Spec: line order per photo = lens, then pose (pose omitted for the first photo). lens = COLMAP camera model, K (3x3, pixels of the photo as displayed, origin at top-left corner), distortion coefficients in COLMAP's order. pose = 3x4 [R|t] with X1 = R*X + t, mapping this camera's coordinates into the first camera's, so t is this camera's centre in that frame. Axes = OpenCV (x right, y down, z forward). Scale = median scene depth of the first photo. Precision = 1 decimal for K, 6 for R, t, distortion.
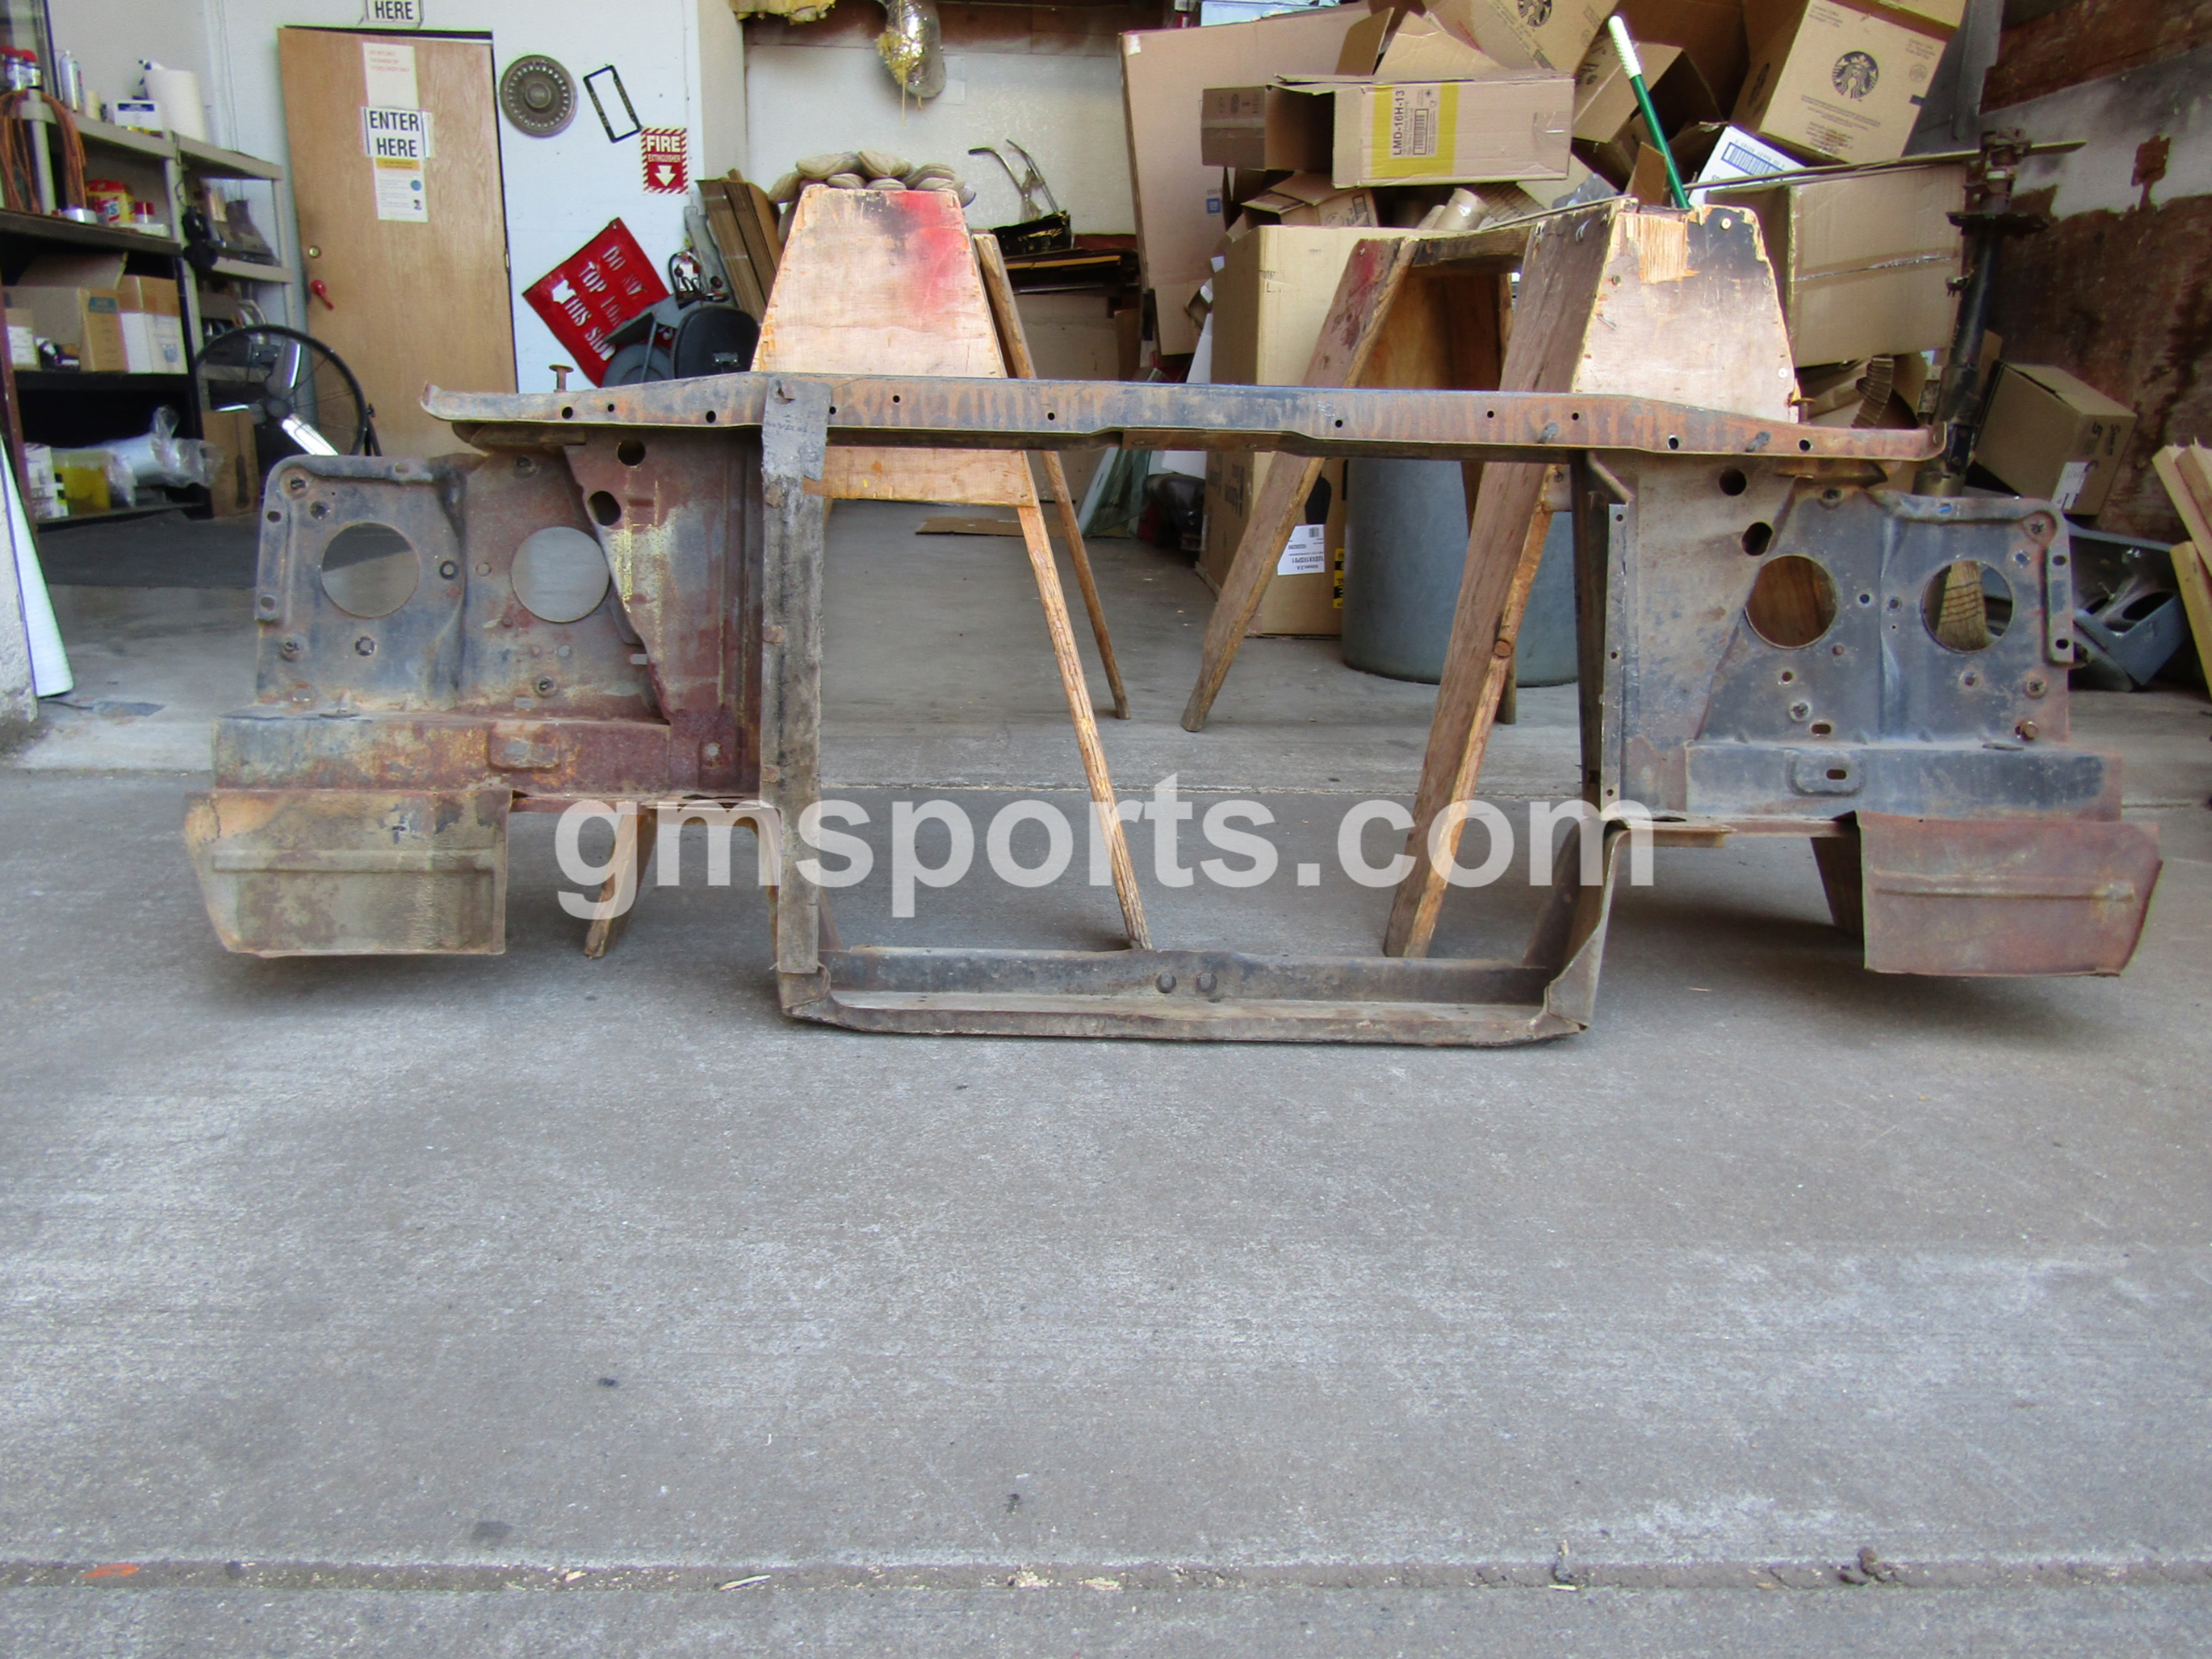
lens RADIAL K [[1576.3, 0, 1105.9], [0, 1576.3, 830.4], [0, 0, 1]] dist [-0.003480, -0.001648]
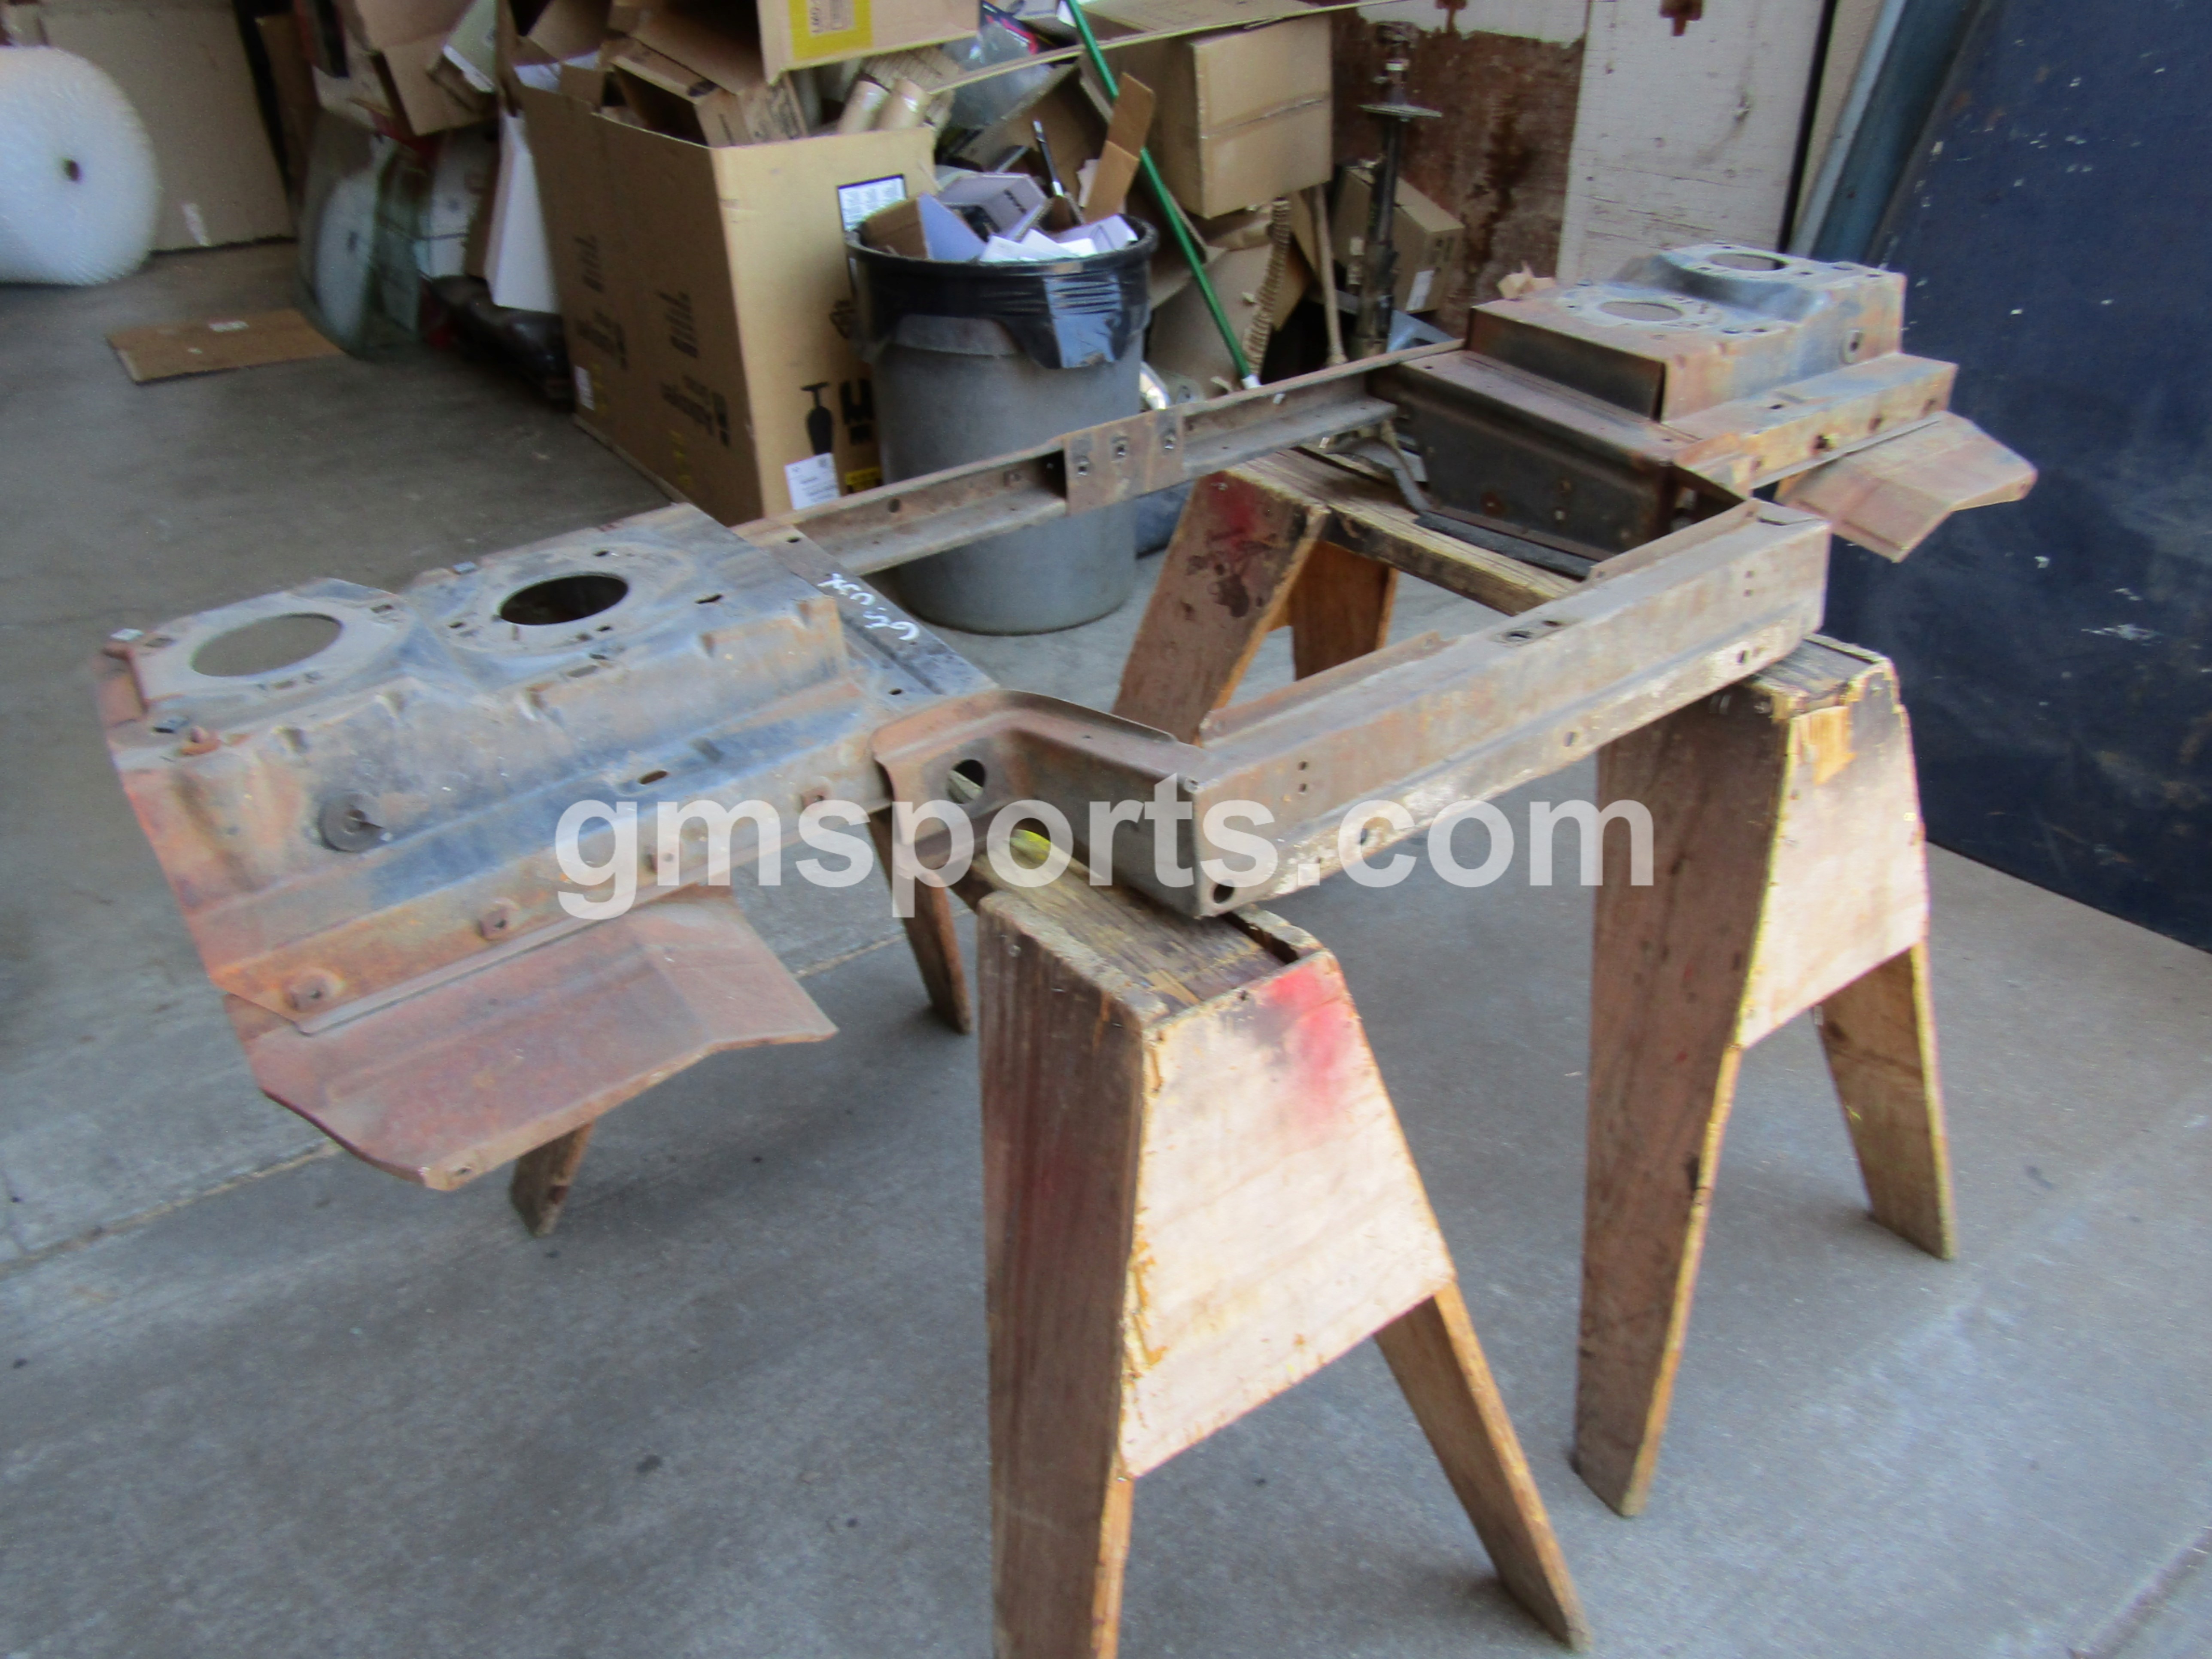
lens RADIAL K [[1576.3, 0, 1107.3], [0, 1576.3, 834.7], [0, 0, 1]] dist [-0.003480, -0.001648]
pose [[0.849189, -0.305383, 0.430836, -0.483644], [0.172210, 0.931379, 0.320745, -0.606965], [-0.499222, -0.198179, 0.843506, 0.132114]]
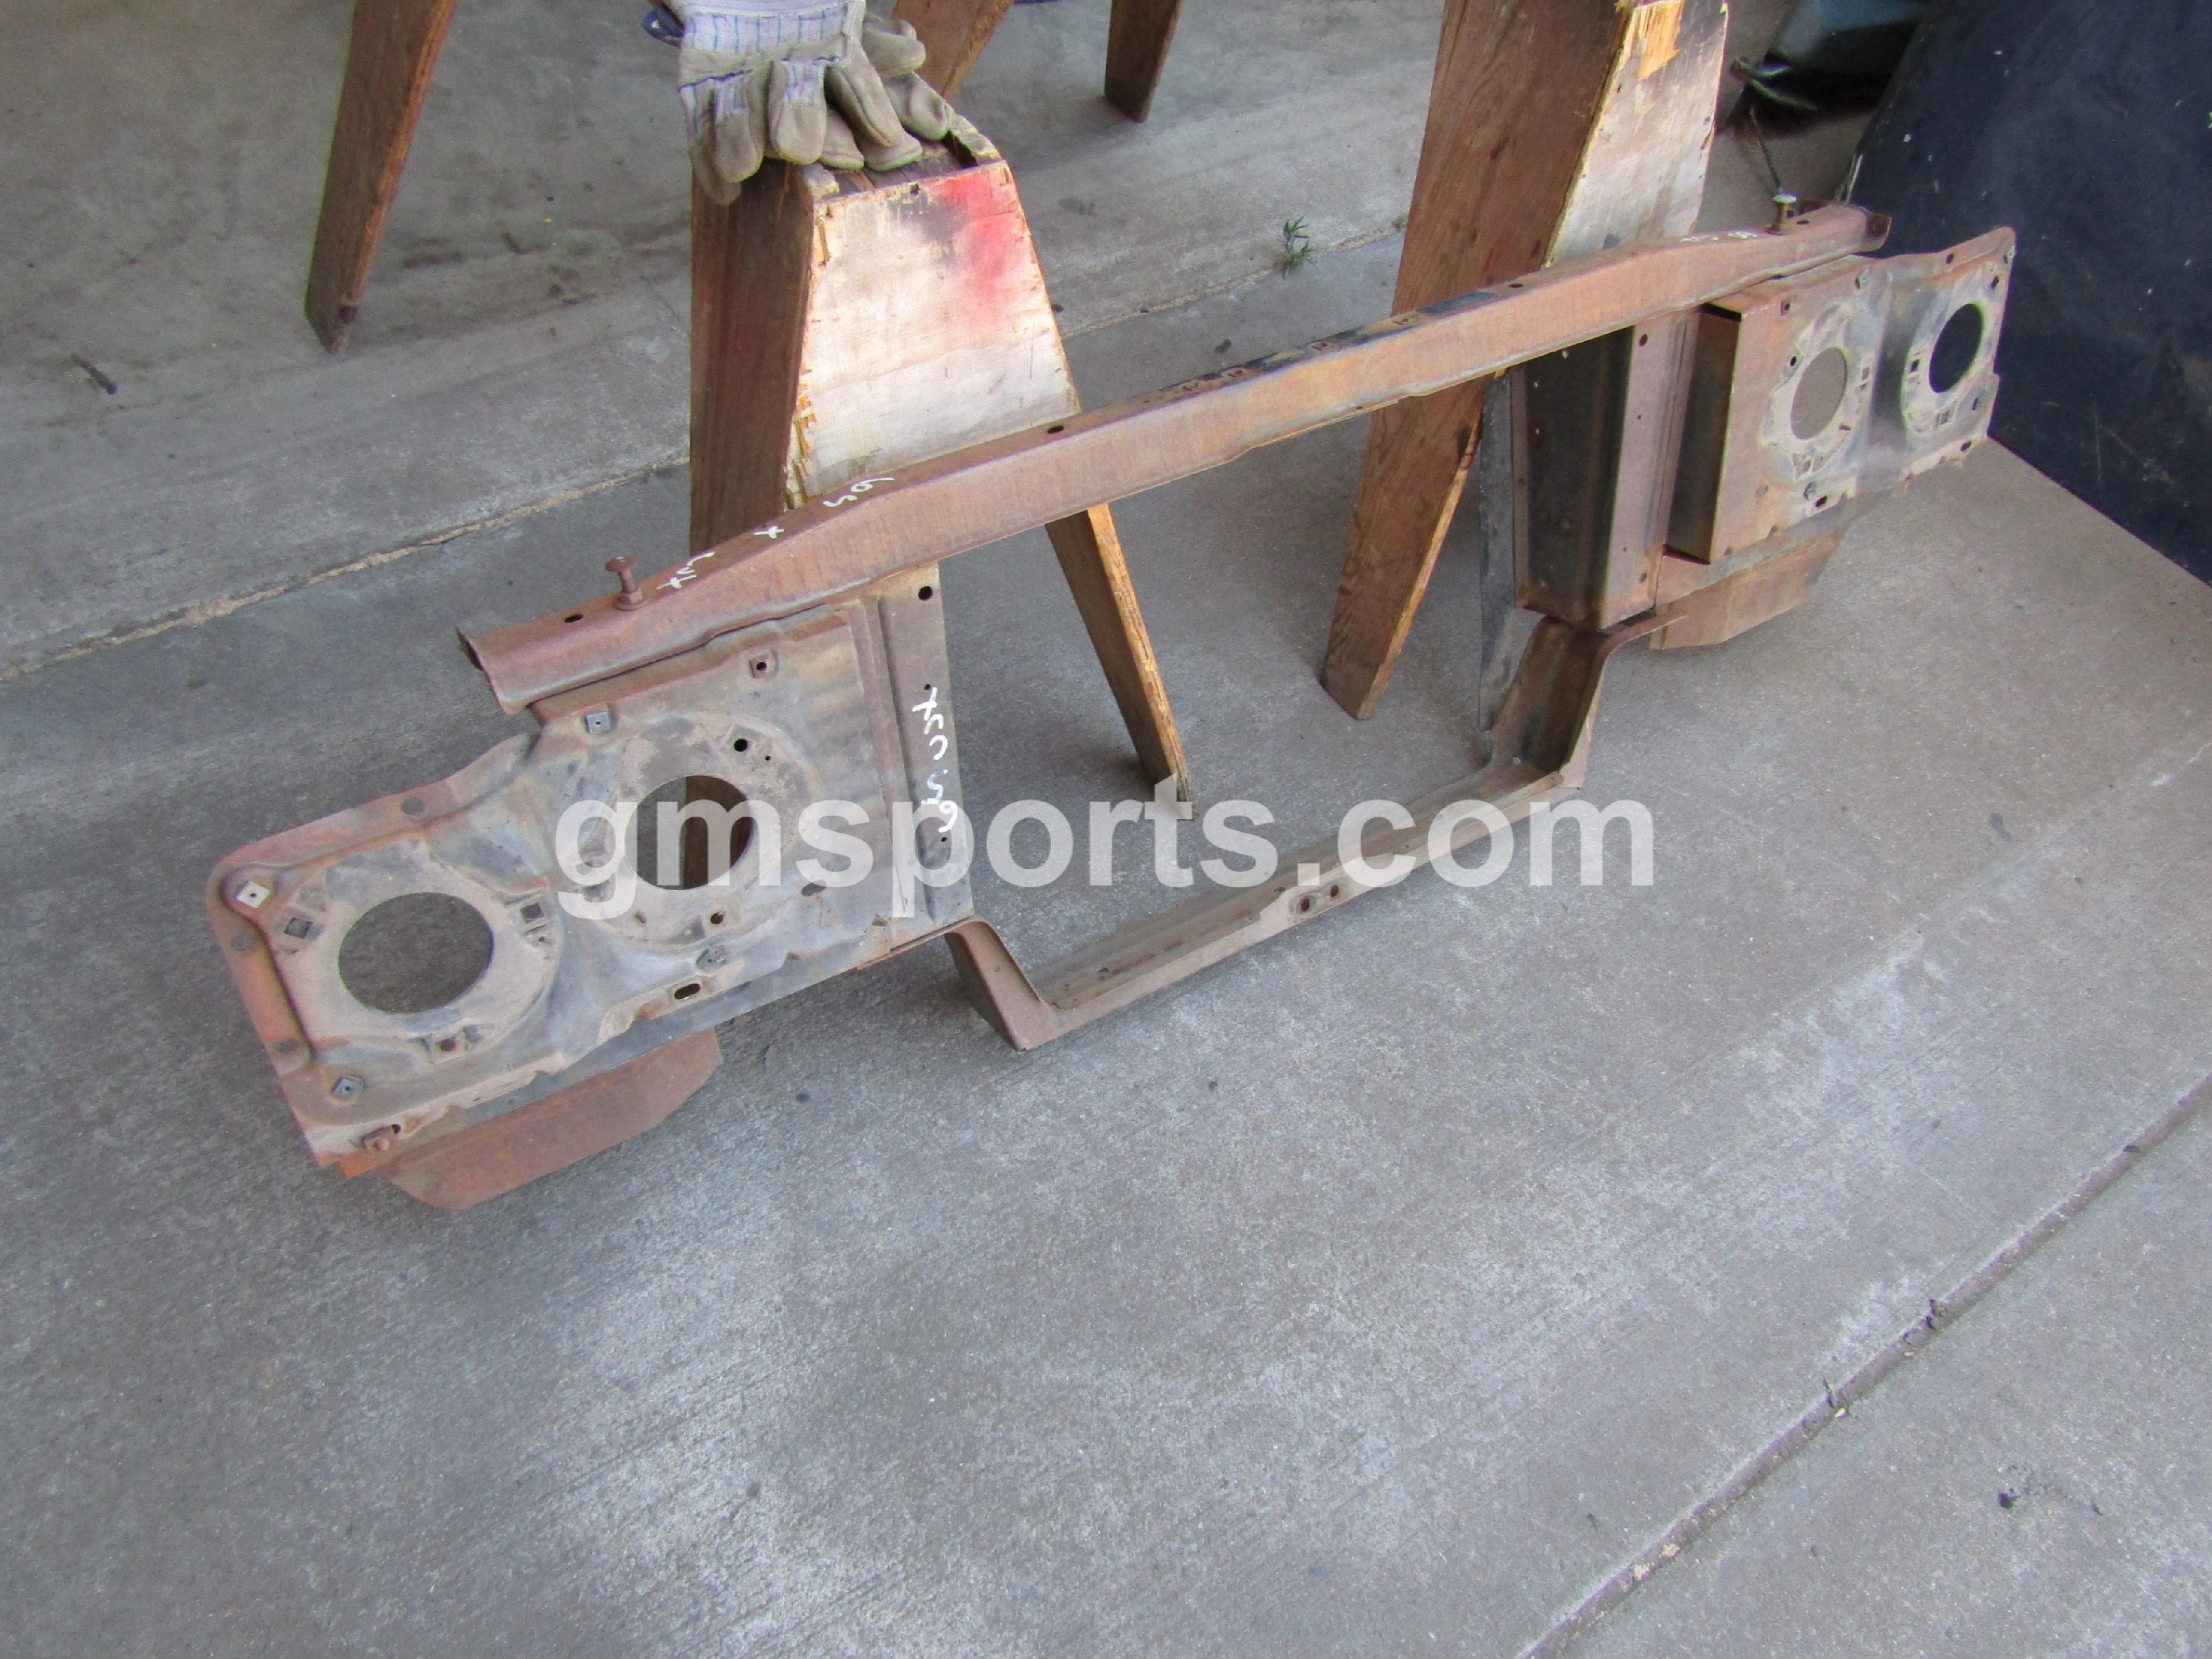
lens RADIAL K [[1576.3, 0, 1114.1], [0, 1576.3, 831.6], [0, 0, 1]] dist [-0.003480, -0.001648]
pose [[0.852713, -0.374797, 0.363878, -0.454272], [0.035962, 0.737044, 0.674887, -0.692322], [-0.521140, -0.562399, 0.641966, 0.331202]]
